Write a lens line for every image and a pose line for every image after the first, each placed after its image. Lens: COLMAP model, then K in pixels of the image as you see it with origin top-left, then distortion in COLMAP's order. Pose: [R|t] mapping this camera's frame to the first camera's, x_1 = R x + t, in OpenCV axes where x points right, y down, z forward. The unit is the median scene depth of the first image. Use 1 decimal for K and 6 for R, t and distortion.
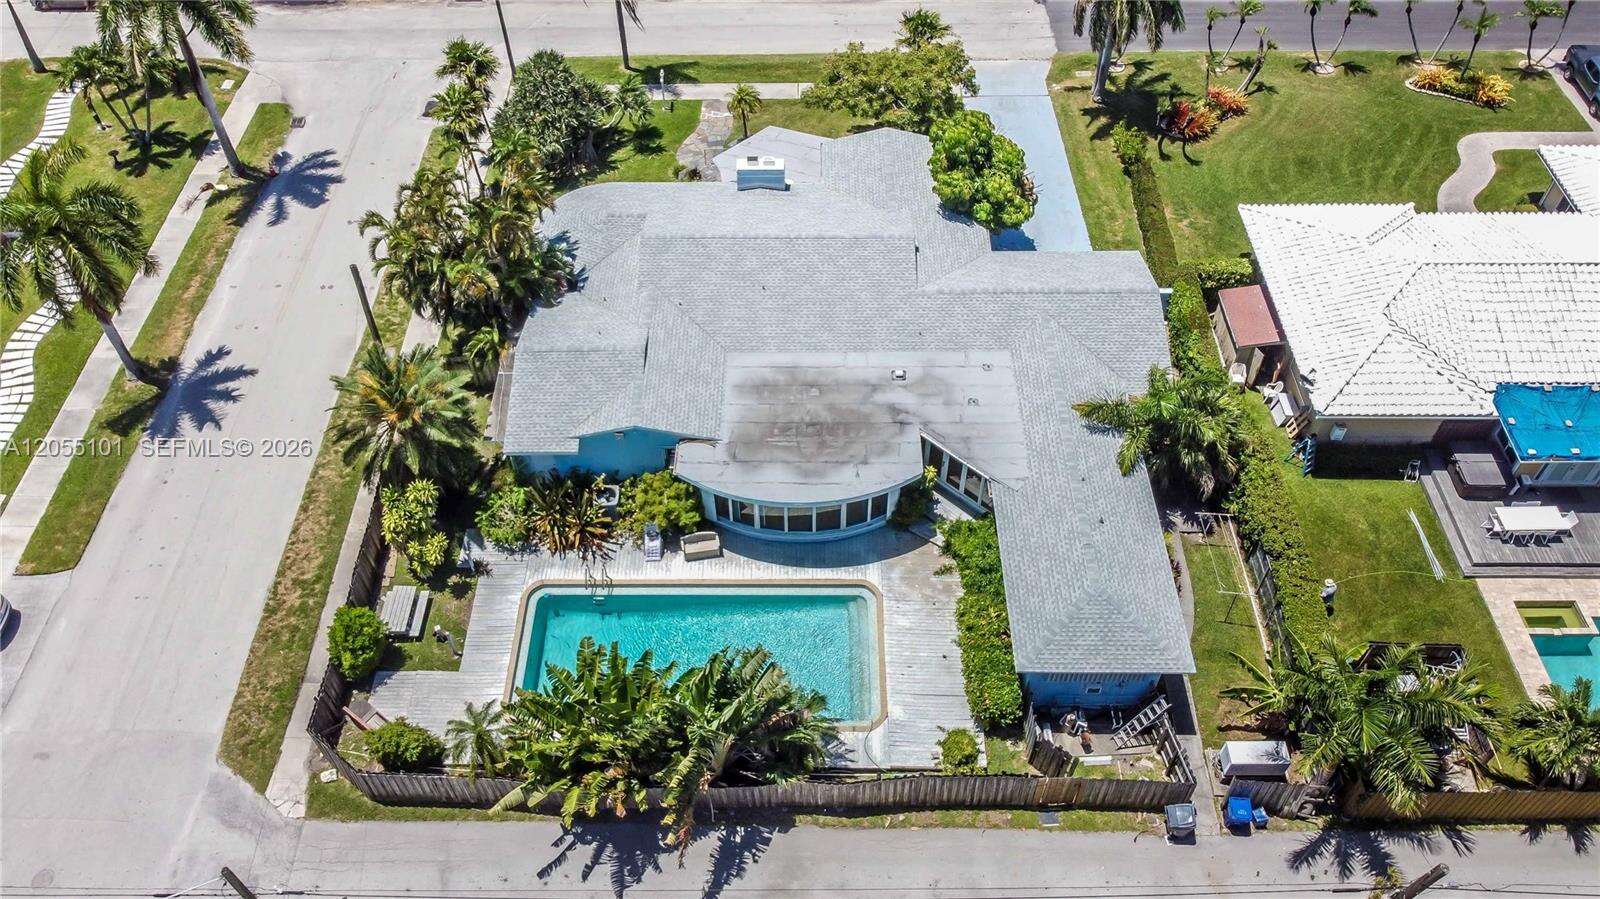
lens RADIAL K [[1257.8, 0, 800.0], [0, 1257.8, 449.5], [0, 0, 1]] dist [-0.003493, 0.002680]
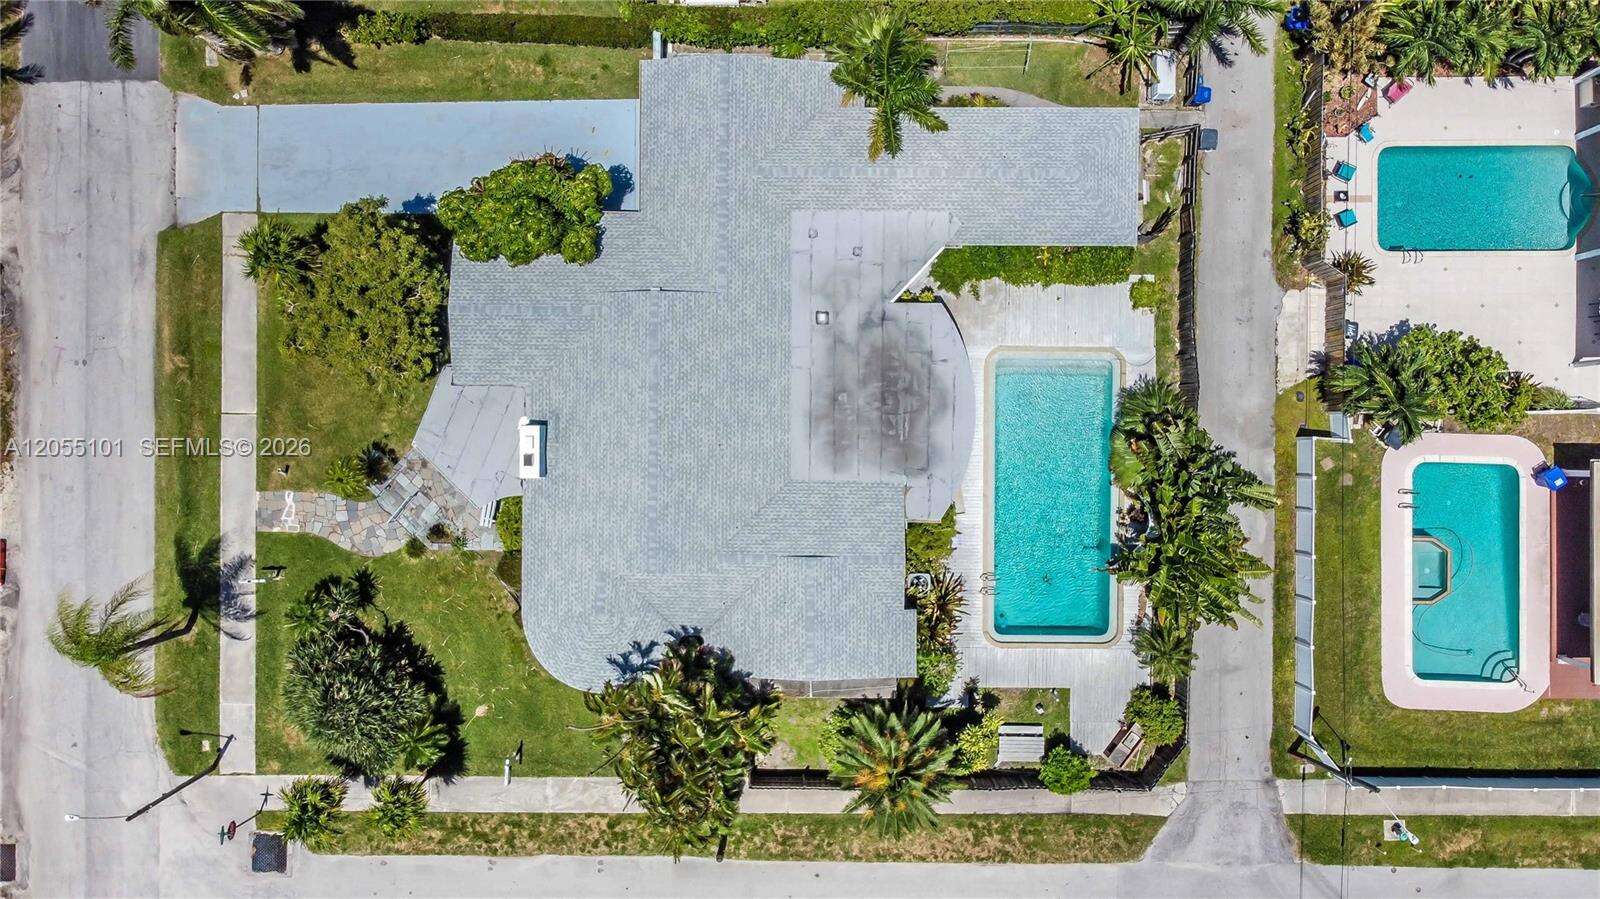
lens RADIAL K [[1257.8, 0, 800.0], [0, 1257.8, 449.5], [0, 0, 1]] dist [-0.003493, 0.002680]
pose [[0.006134, -0.999938, 0.009300, -0.044883], [0.743070, 0.010781, 0.669126, -0.822739], [-0.669185, 0.002806, 0.743090, 0.239010]]
